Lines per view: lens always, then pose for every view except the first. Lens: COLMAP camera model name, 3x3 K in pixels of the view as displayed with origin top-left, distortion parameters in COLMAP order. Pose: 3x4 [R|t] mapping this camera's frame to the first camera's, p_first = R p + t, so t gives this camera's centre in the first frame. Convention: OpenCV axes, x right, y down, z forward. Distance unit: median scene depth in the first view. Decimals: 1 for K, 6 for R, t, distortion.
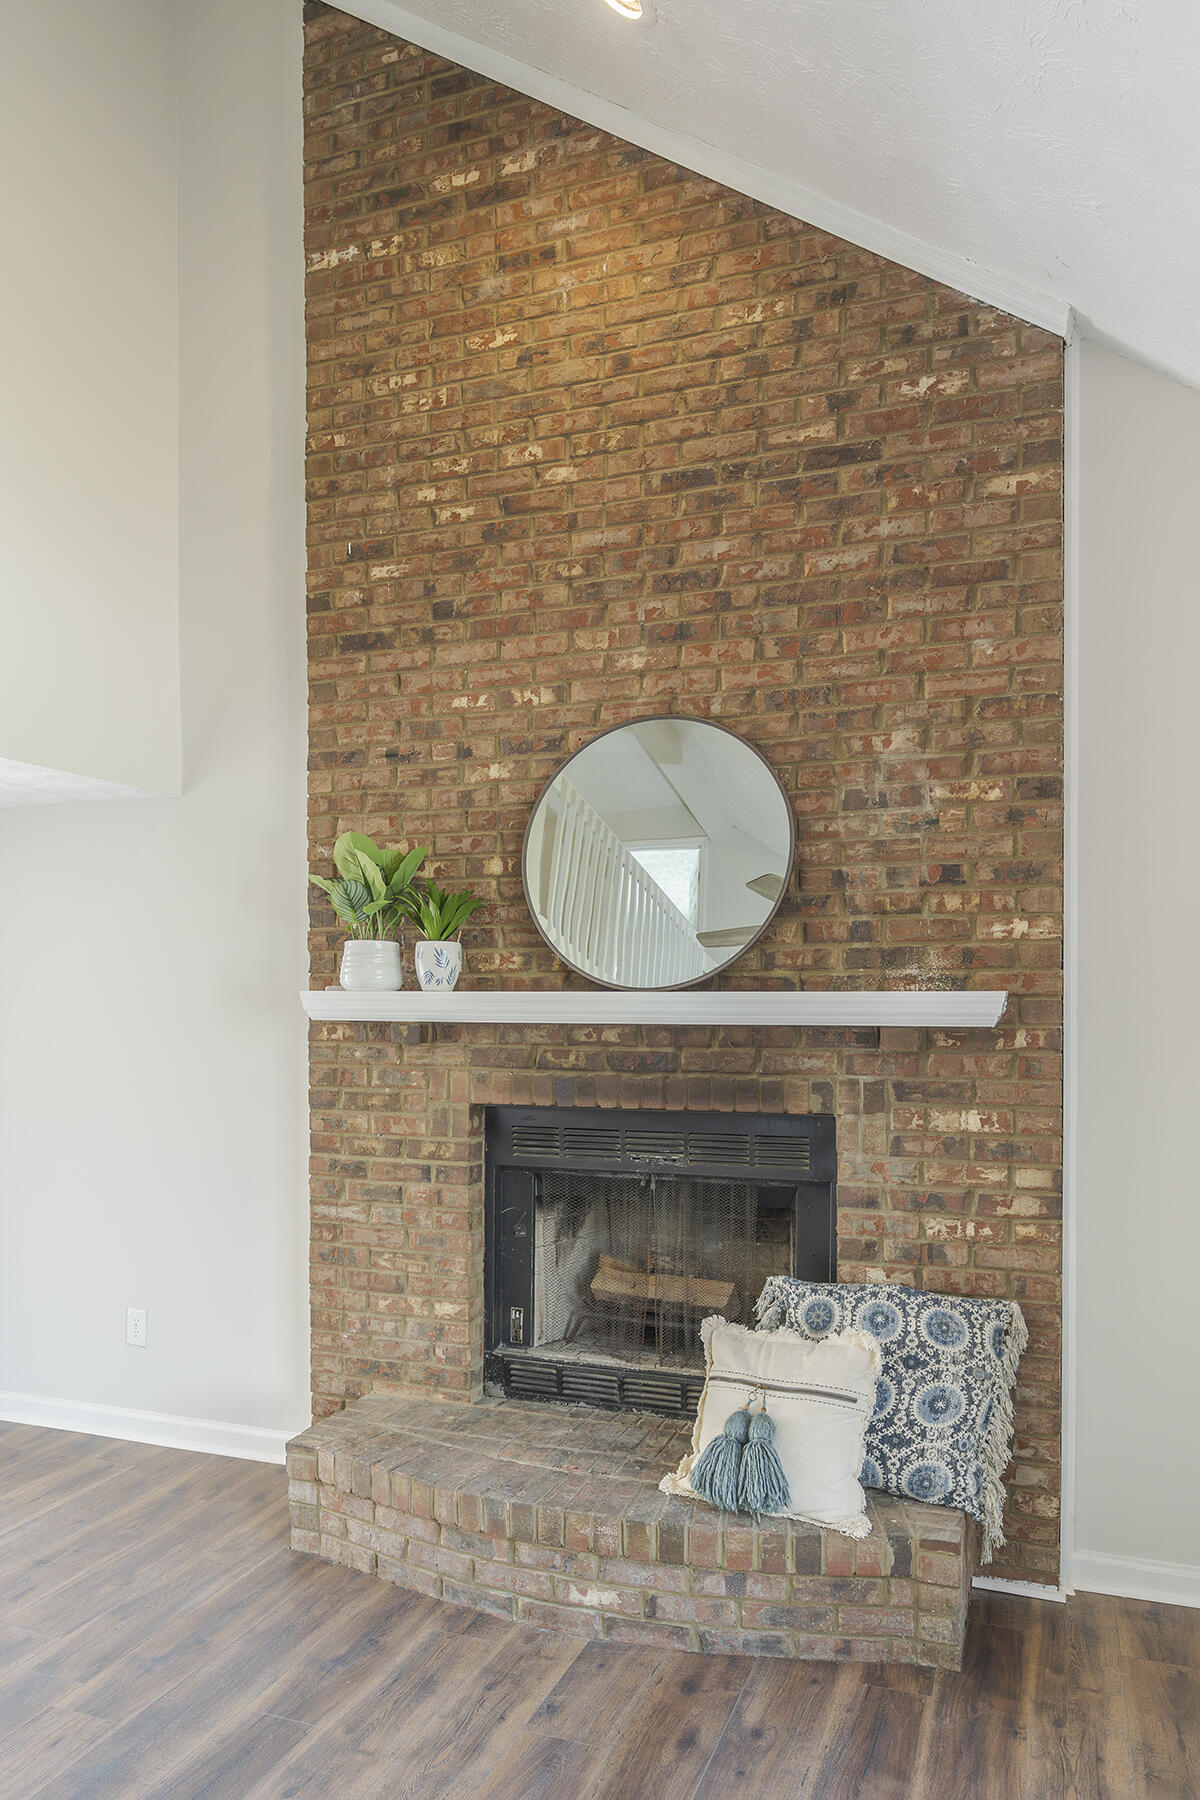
lens RADIAL K [[1224.3, 0, 584.7], [0, 1224.3, 1015.6], [0, 0, 1]] dist [-0.000635, 0.002590]
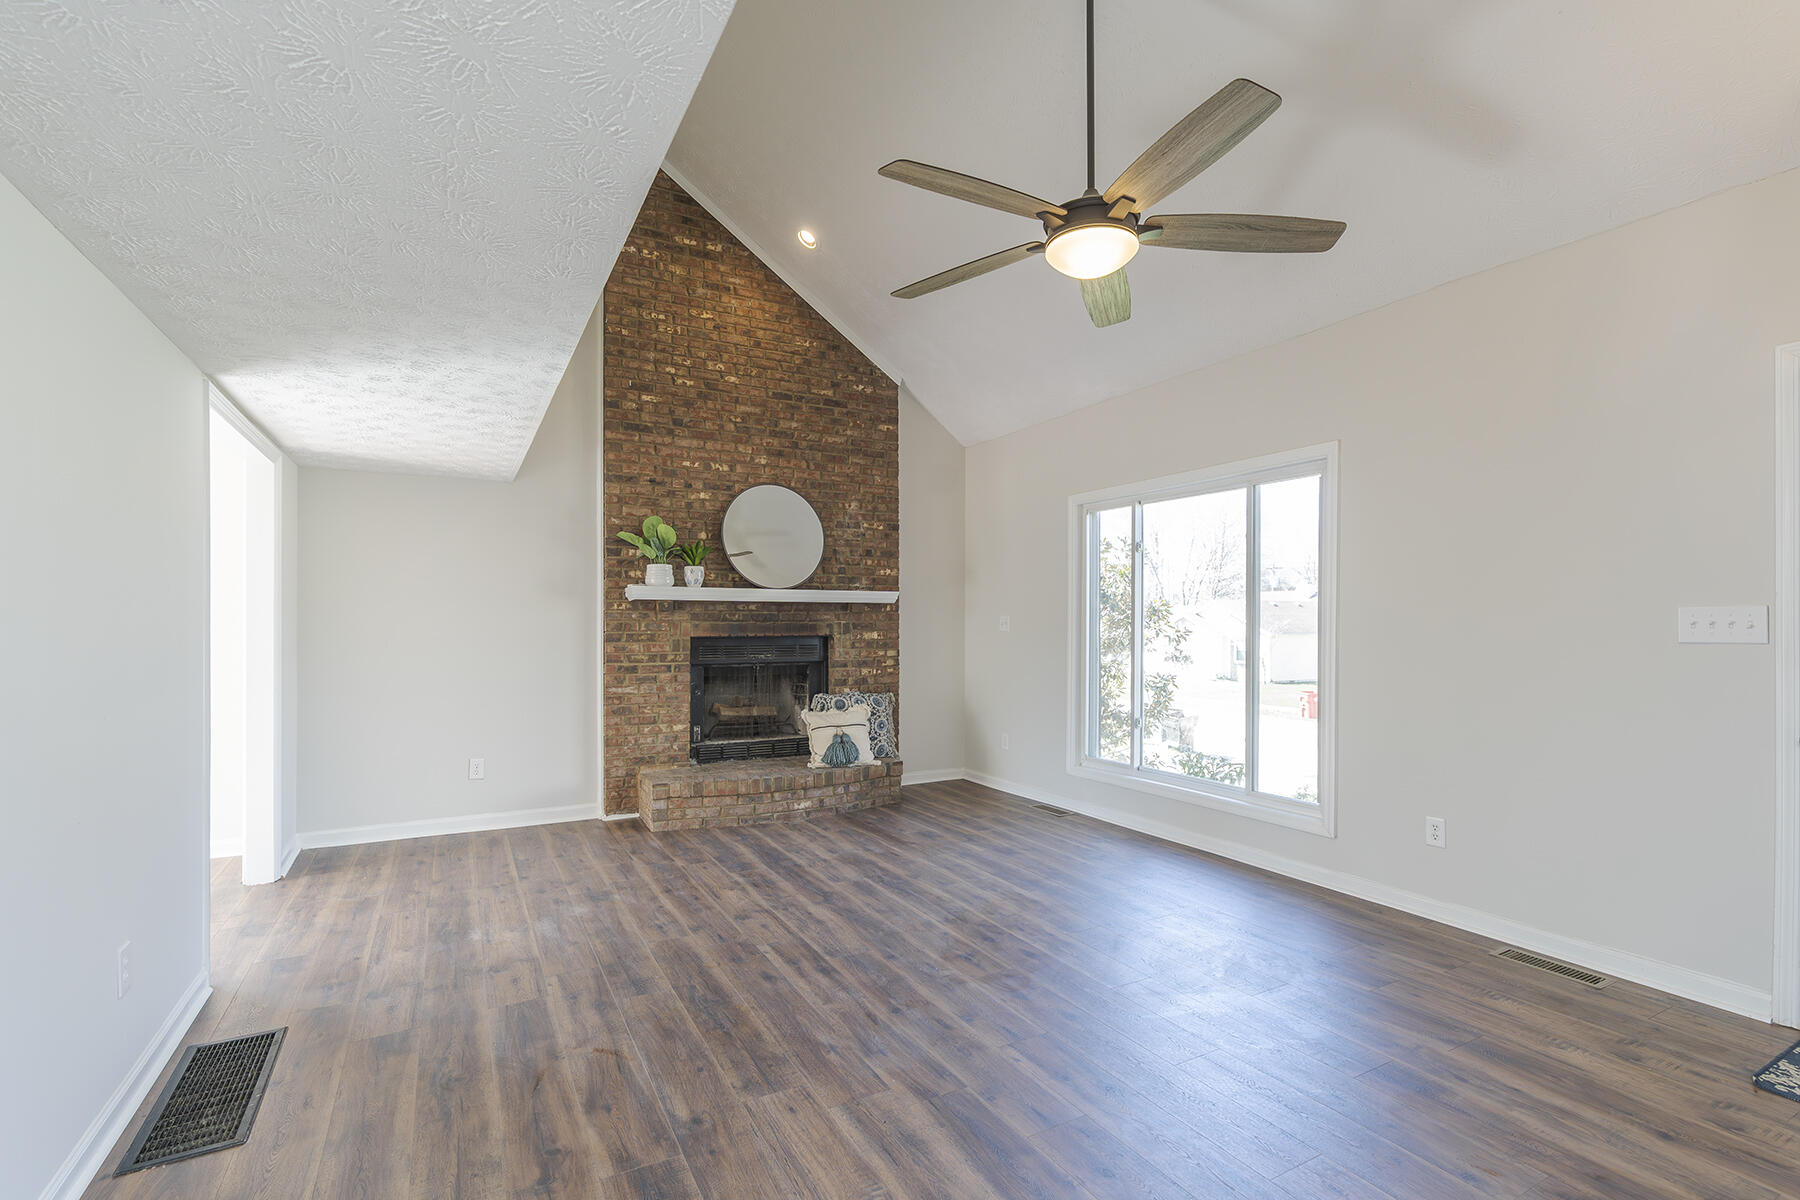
lens RADIAL K [[829.4, 0, 904.3], [0, 829.4, 611.6], [0, 0, 1]] dist [-0.007849, 0.000537]
pose [[0.652278, 0.006772, 0.757950, -1.091120], [0.008344, 0.999835, -0.016114, 0.056806], [-0.757934, 0.016835, 0.652114, -0.354400]]
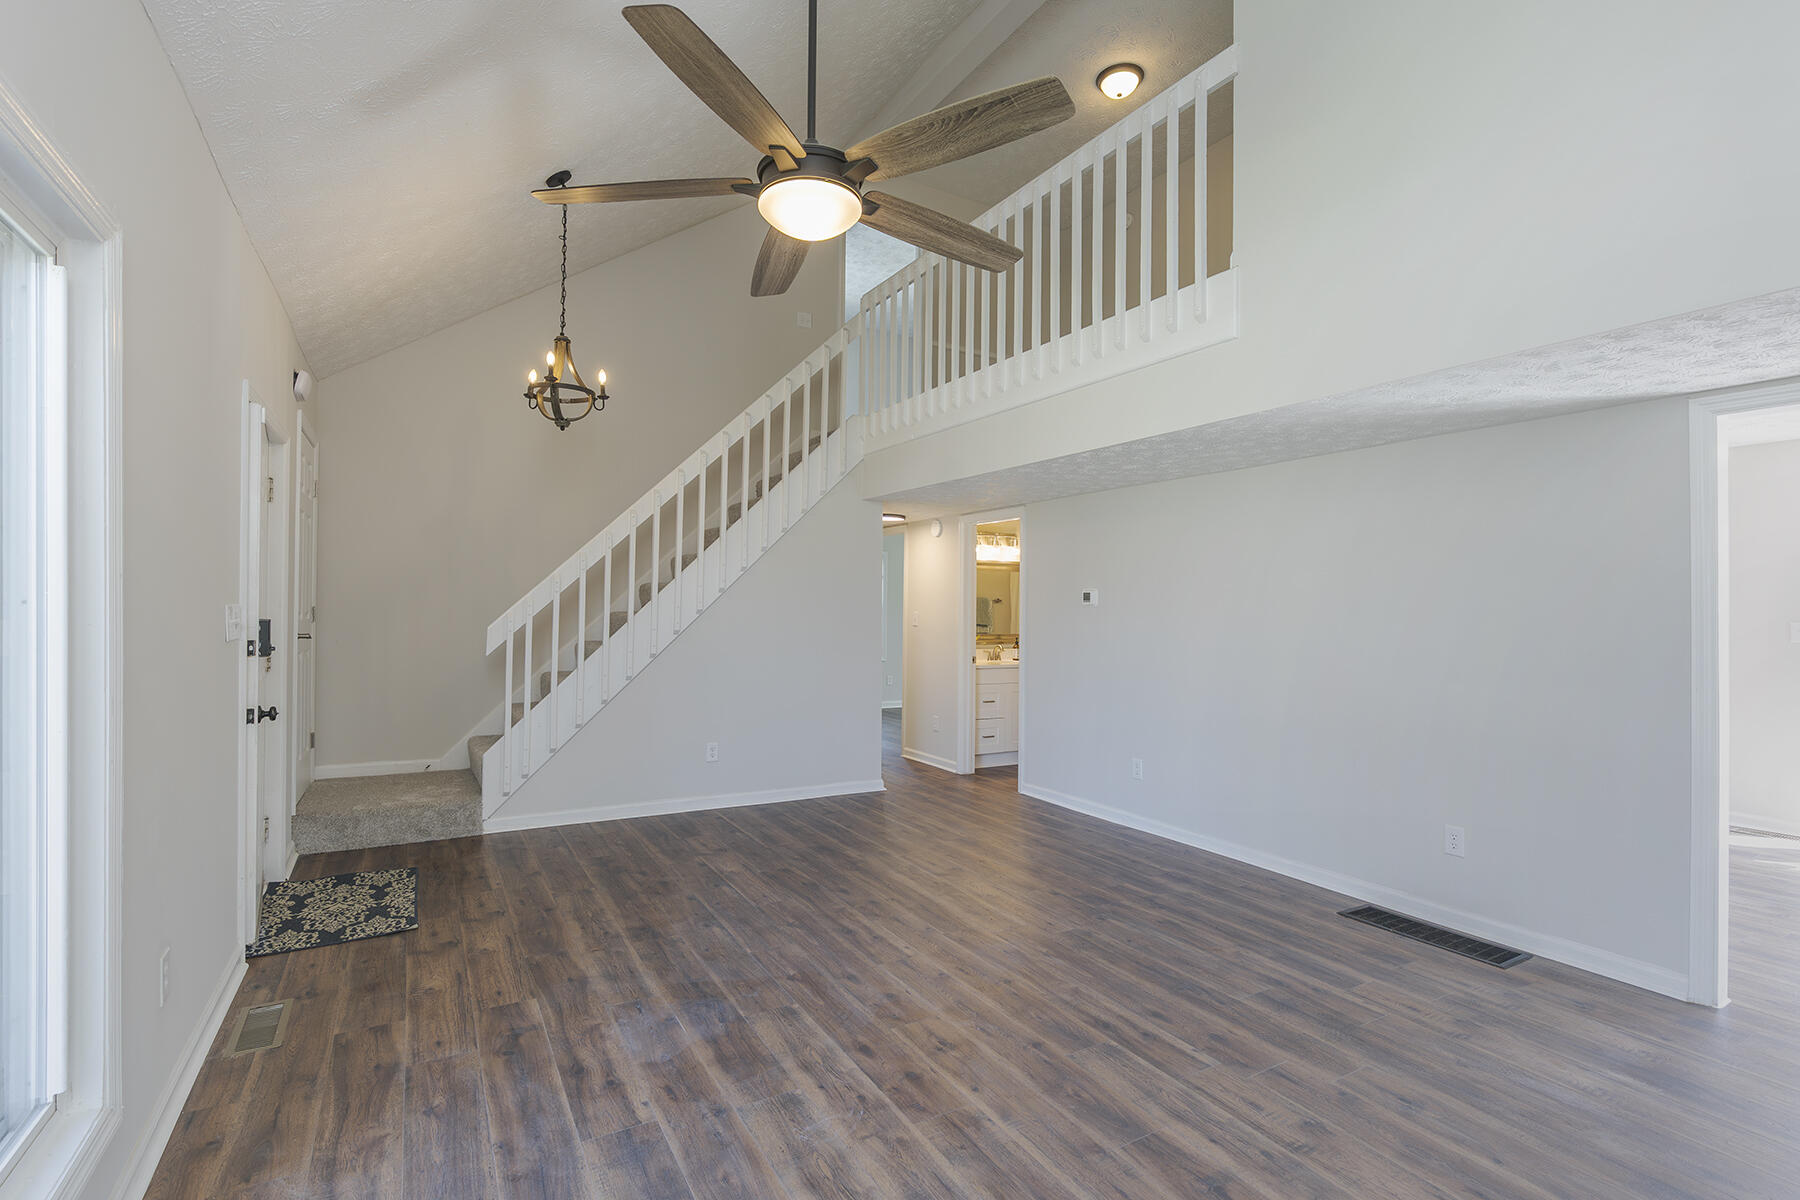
lens RADIAL K [[829.4, 0, 904.3], [0, 829.4, 611.6], [0, 0, 1]] dist [-0.007849, 0.000537]
pose [[-0.628705, -0.004510, -0.777631, 0.291384], [-0.020005, 0.999746, 0.010375, 0.028555], [0.777386, 0.022080, -0.628636, 0.656351]]
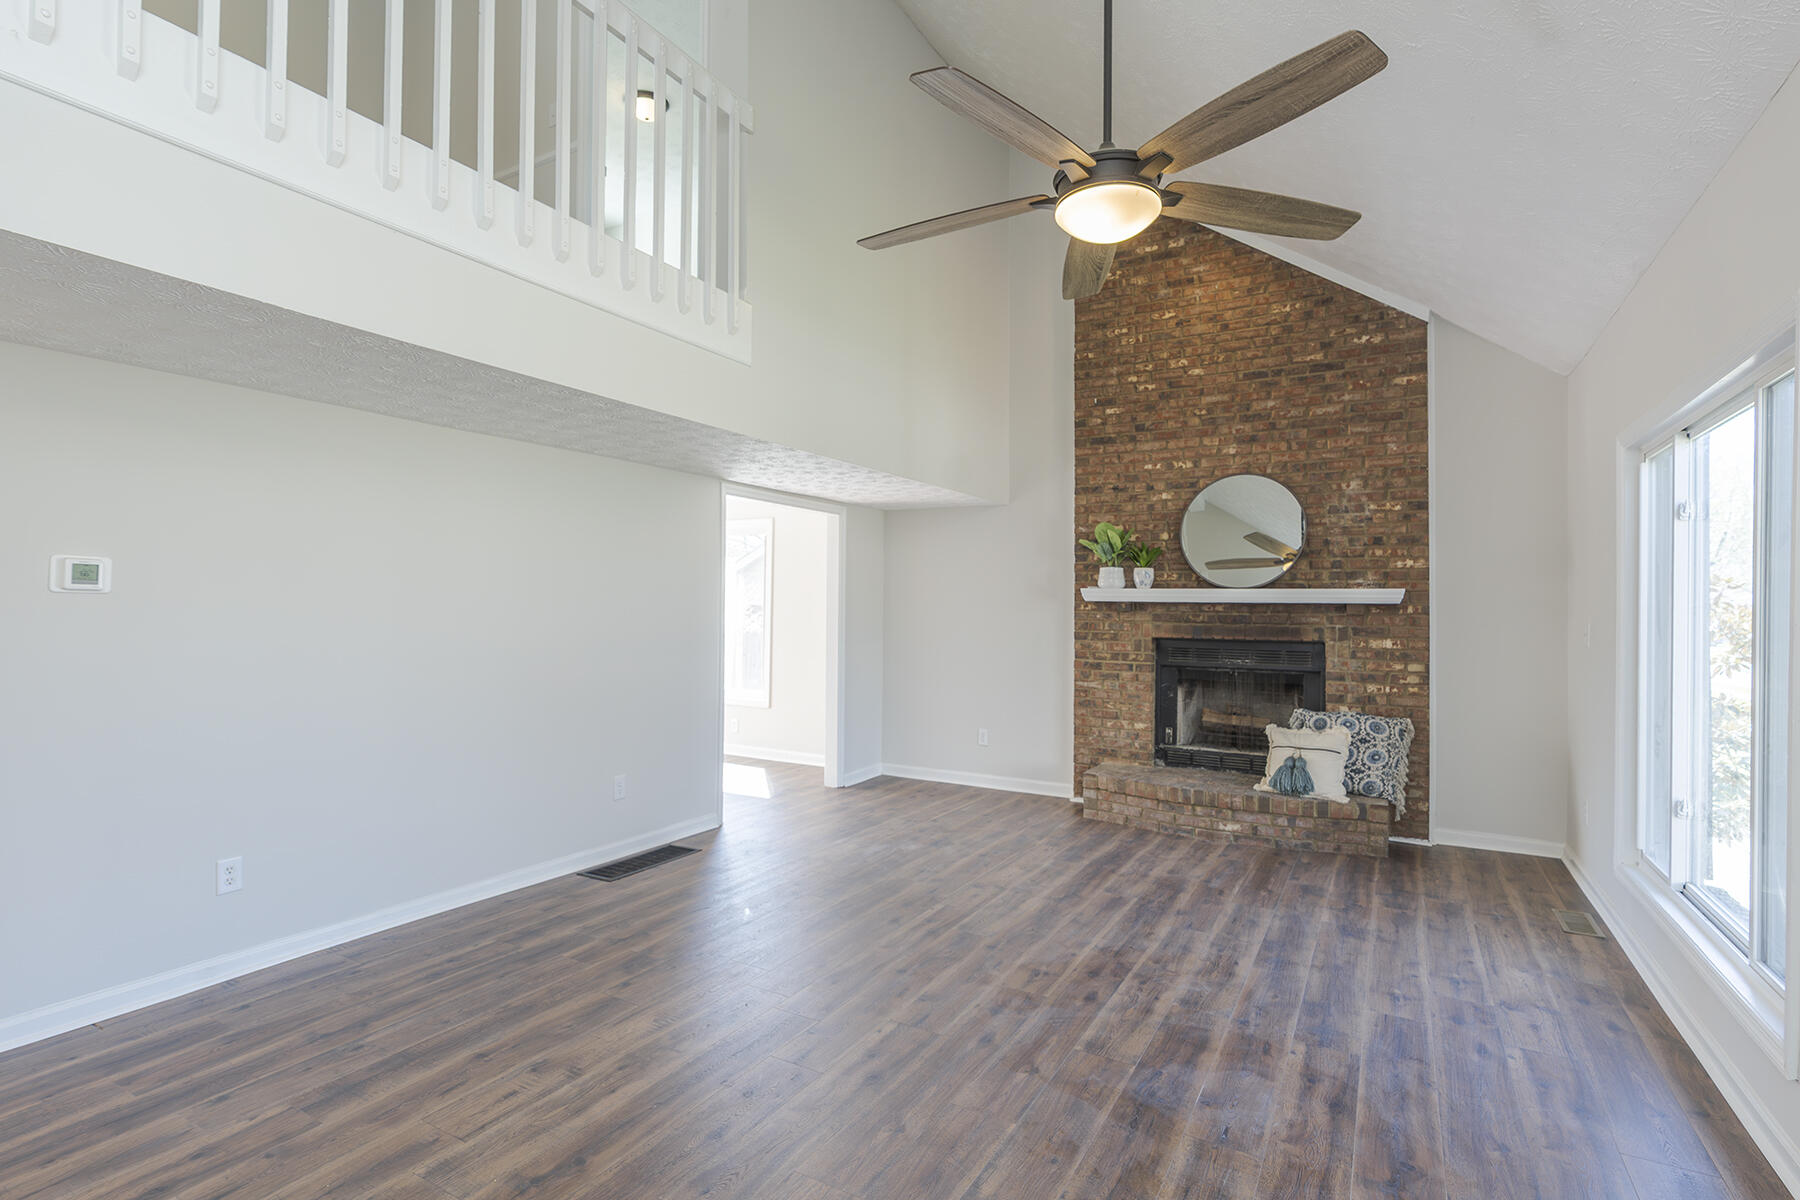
lens RADIAL K [[870.1, 0, 881.7], [0, 870.1, 589.6], [0, 0, 1]] dist [-0.012001, 0.001153]
pose [[0.984438, 0.006825, -0.175599, -0.332943], [-0.012744, 0.999387, -0.032601, 0.044394], [0.175269, 0.034332, 0.983922, -0.776793]]
